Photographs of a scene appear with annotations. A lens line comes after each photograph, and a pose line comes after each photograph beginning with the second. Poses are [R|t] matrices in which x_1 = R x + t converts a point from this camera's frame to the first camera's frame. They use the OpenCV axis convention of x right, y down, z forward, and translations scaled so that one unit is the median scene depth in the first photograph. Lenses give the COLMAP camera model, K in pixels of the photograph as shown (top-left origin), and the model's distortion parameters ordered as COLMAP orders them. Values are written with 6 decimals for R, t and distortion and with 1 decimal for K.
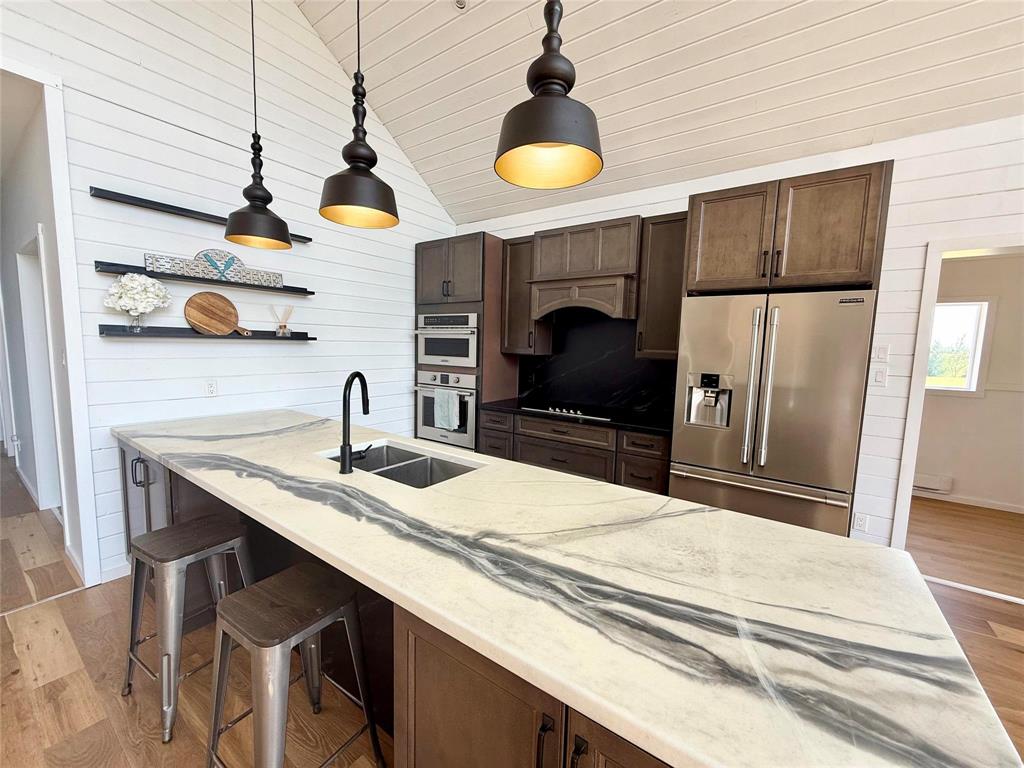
lens RADIAL K [[407.4, 0, 510.9], [0, 407.4, 386.2], [0, 0, 1]] dist [-0.001922, 0.000505]
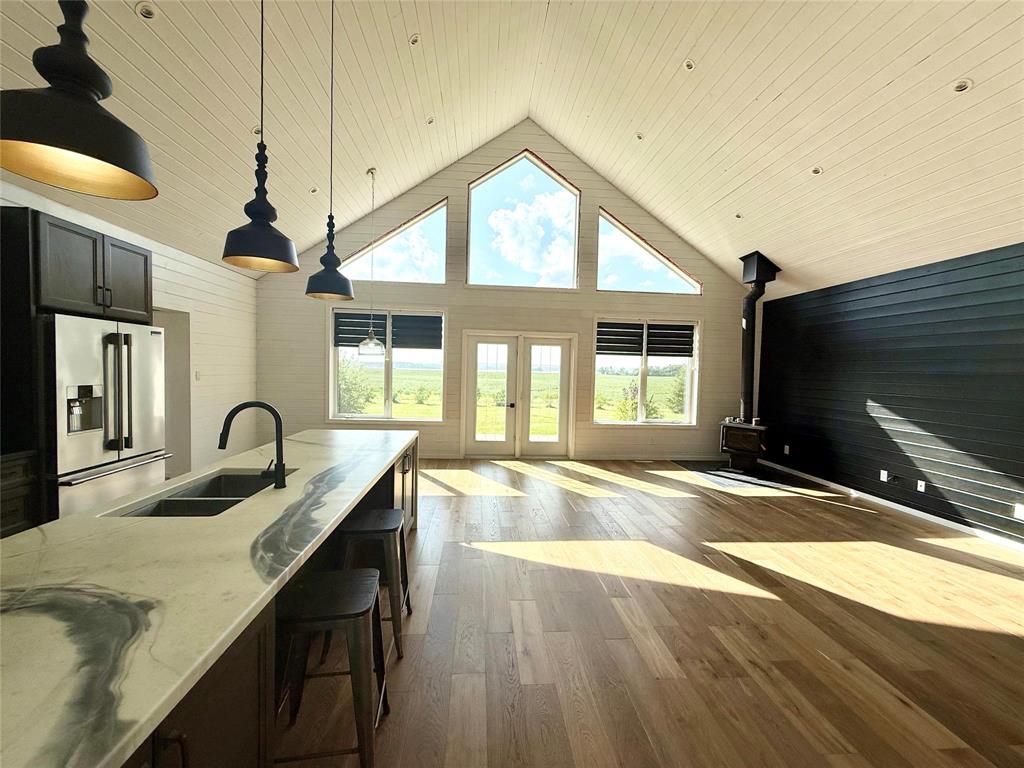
lens RADIAL K [[407.4, 0, 509.6], [0, 407.4, 386.4], [0, 0, 1]] dist [-0.001922, 0.000505]
pose [[-0.639179, -0.075070, 0.765385, -1.036415], [0.037703, 0.990969, 0.128681, -0.118144], [-0.768133, 0.111108, -0.630577, 0.743248]]
